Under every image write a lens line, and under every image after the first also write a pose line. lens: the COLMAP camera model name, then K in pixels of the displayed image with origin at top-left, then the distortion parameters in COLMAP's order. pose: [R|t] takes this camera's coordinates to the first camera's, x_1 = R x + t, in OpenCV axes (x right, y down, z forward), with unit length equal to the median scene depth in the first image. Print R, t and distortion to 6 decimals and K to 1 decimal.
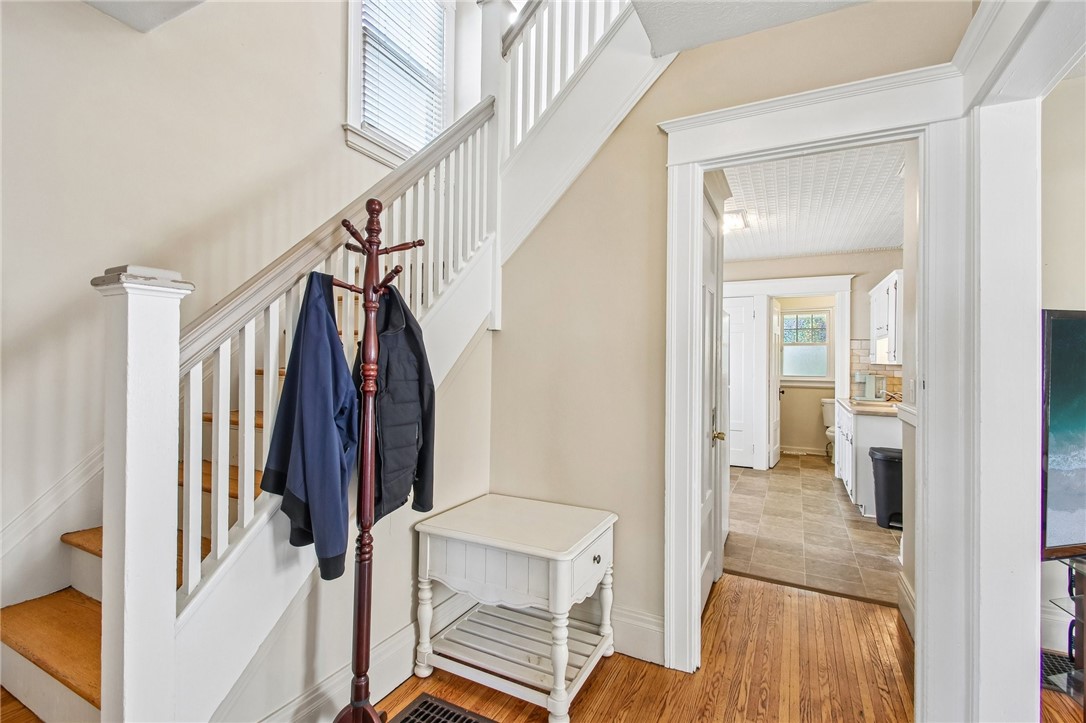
lens RADIAL K [[503.4, 0, 522.7], [0, 503.4, 356.6], [0, 0, 1]] dist [0.035360, -0.020586]
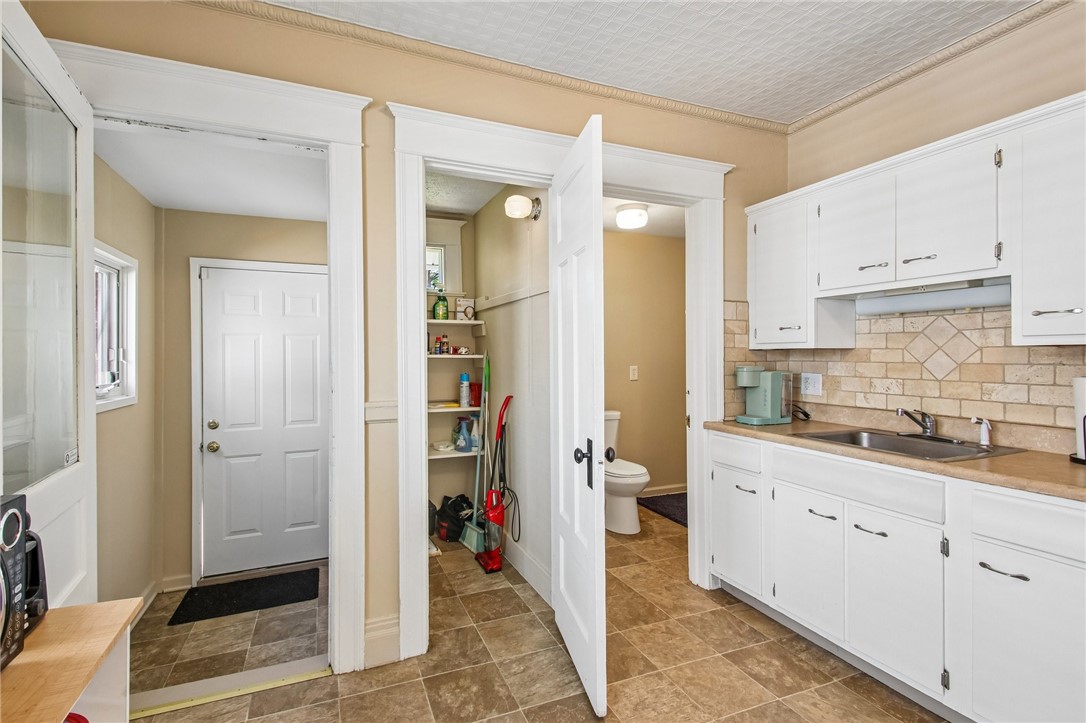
lens RADIAL K [[503.4, 0, 522.7], [0, 503.4, 356.6], [0, 0, 1]] dist [0.035360, -0.020586]
pose [[0.642124, -0.014153, 0.766470, 0.146002], [0.005349, 0.999888, 0.013982, 0.013095], [-0.766582, -0.004879, 0.642128, 0.837973]]
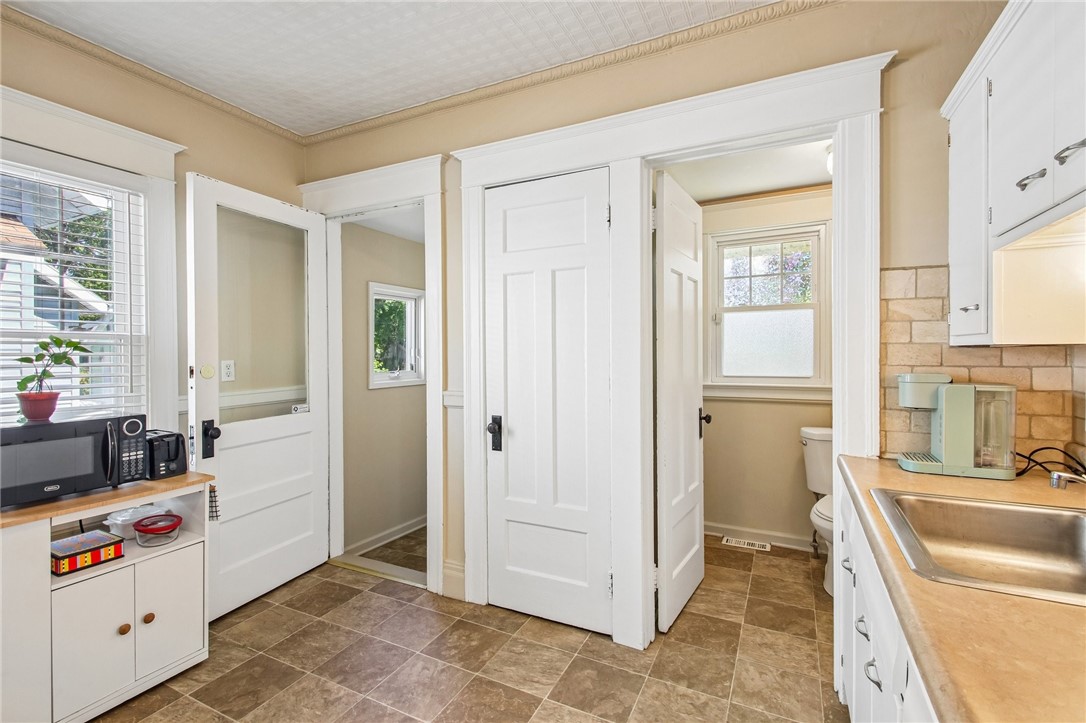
lens RADIAL K [[503.4, 0, 522.7], [0, 503.4, 356.6], [0, 0, 1]] dist [0.035360, -0.020586]
pose [[0.999893, -0.014165, 0.003614, 0.424117], [0.014103, 0.999759, 0.016825, 0.012035], [-0.003852, -0.016772, 0.999852, 0.690031]]
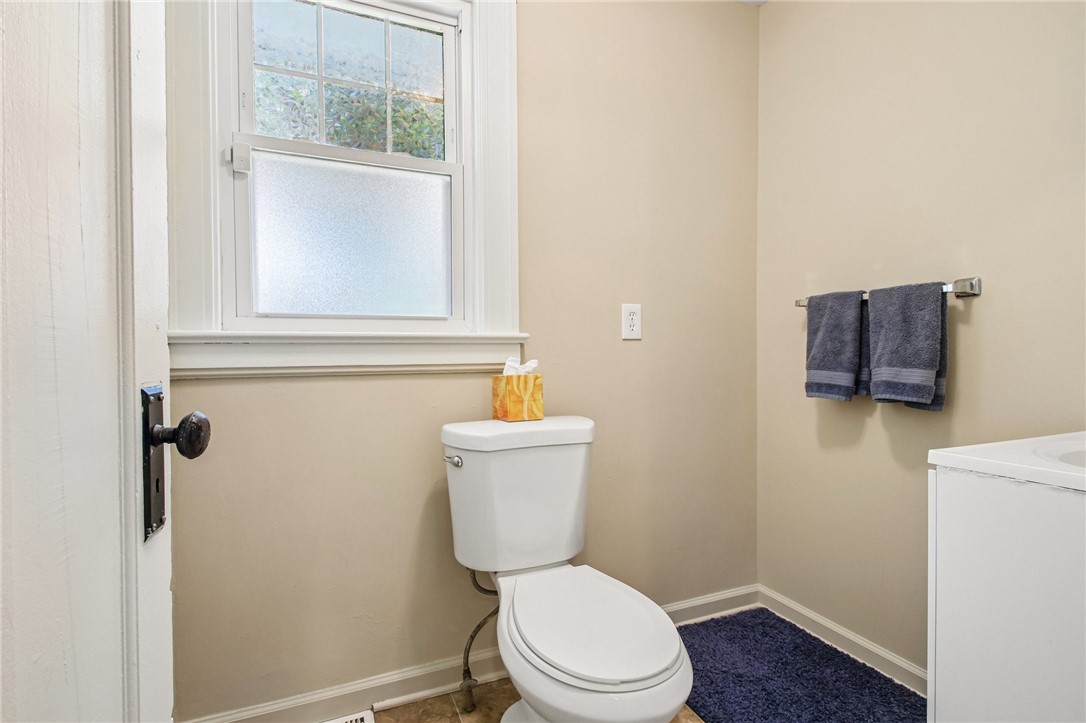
lens RADIAL K [[503.4, 0, 522.7], [0, 503.4, 356.6], [0, 0, 1]] dist [0.035360, -0.020586]
pose [[0.636671, -0.021338, 0.770840, 0.567059], [0.000989, 0.999639, 0.026855, 0.063615], [-0.771135, -0.016336, 0.636462, 1.058158]]
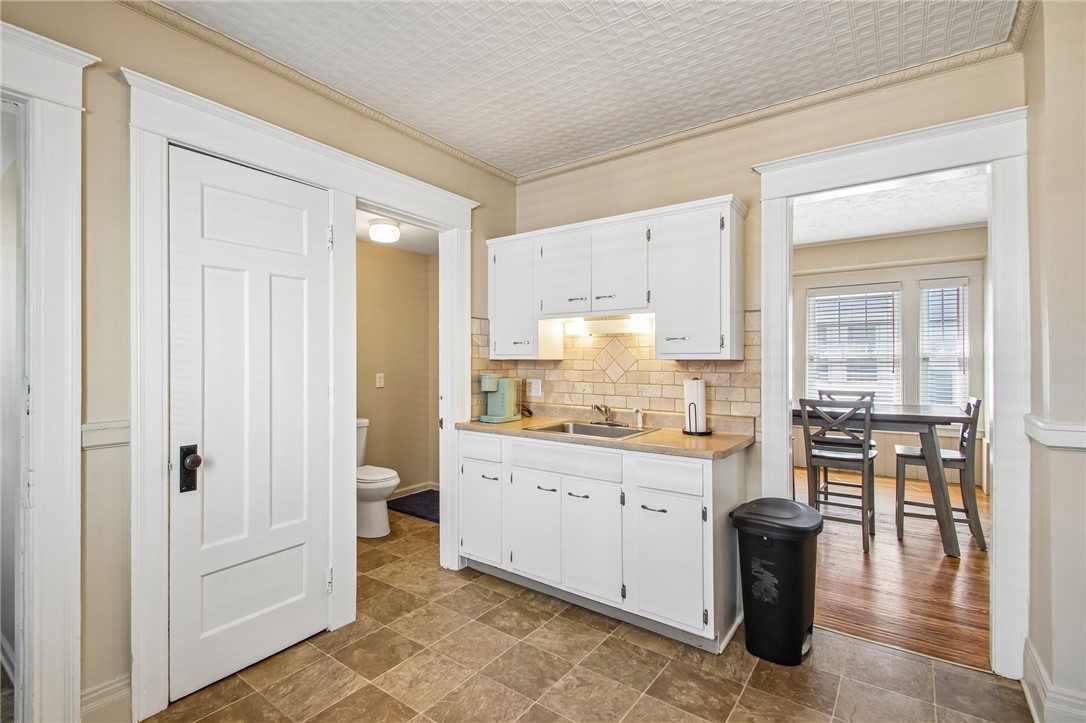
lens RADIAL K [[503.4, 0, 522.7], [0, 503.4, 356.6], [0, 0, 1]] dist [0.035360, -0.020586]
pose [[0.156314, -0.001760, 0.987706, 0.096262], [-0.004601, 0.999986, 0.002510, 0.009055], [-0.987697, -0.004937, 0.156304, 0.857303]]
